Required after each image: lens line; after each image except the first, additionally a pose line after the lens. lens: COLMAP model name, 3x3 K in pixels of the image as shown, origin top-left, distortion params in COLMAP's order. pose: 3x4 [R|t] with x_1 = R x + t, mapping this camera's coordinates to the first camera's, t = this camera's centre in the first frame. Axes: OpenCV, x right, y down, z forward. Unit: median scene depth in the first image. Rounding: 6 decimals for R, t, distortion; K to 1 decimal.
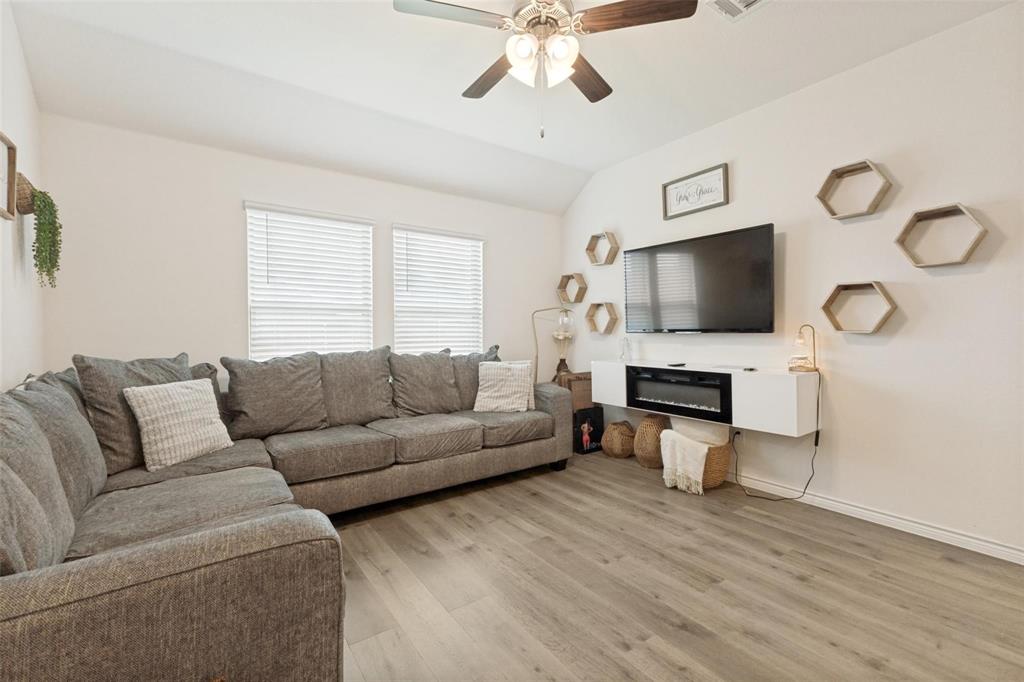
lens RADIAL K [[445.5, 0, 519.7], [0, 445.5, 339.8], [0, 0, 1]] dist [0.011188, -0.000672]
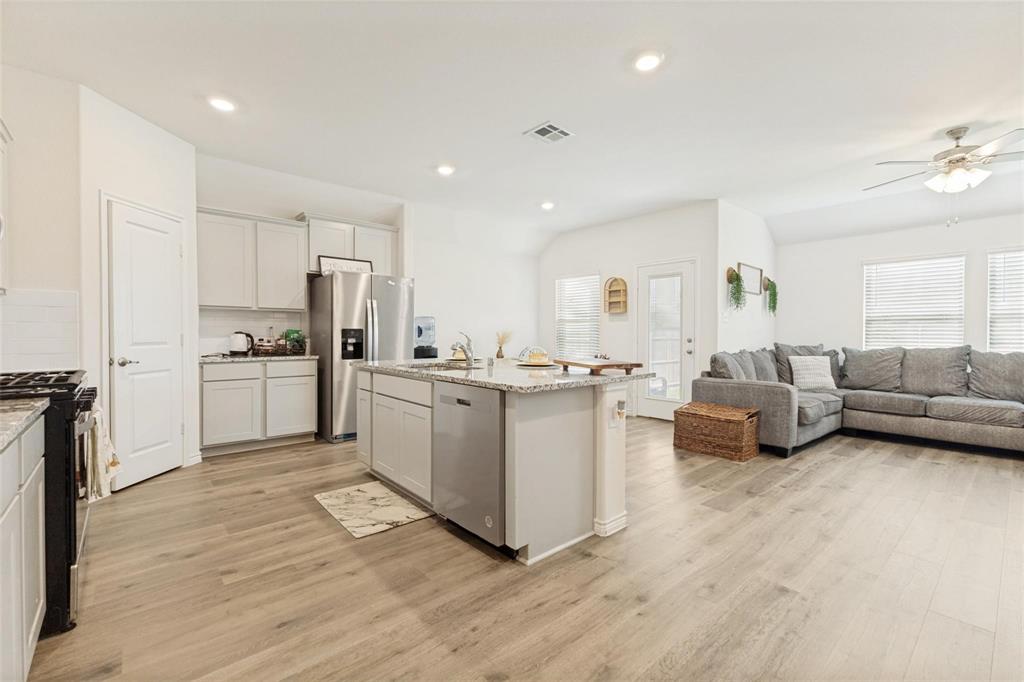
lens RADIAL K [[445.5, 0, 515.6], [0, 445.5, 331.0], [0, 0, 1]] dist [0.011188, -0.000672]
pose [[0.103445, -0.000504, -0.994635, 1.138315], [-0.016979, 0.999853, -0.002273, -0.002778], [0.994490, 0.017123, 0.103422, -0.622280]]
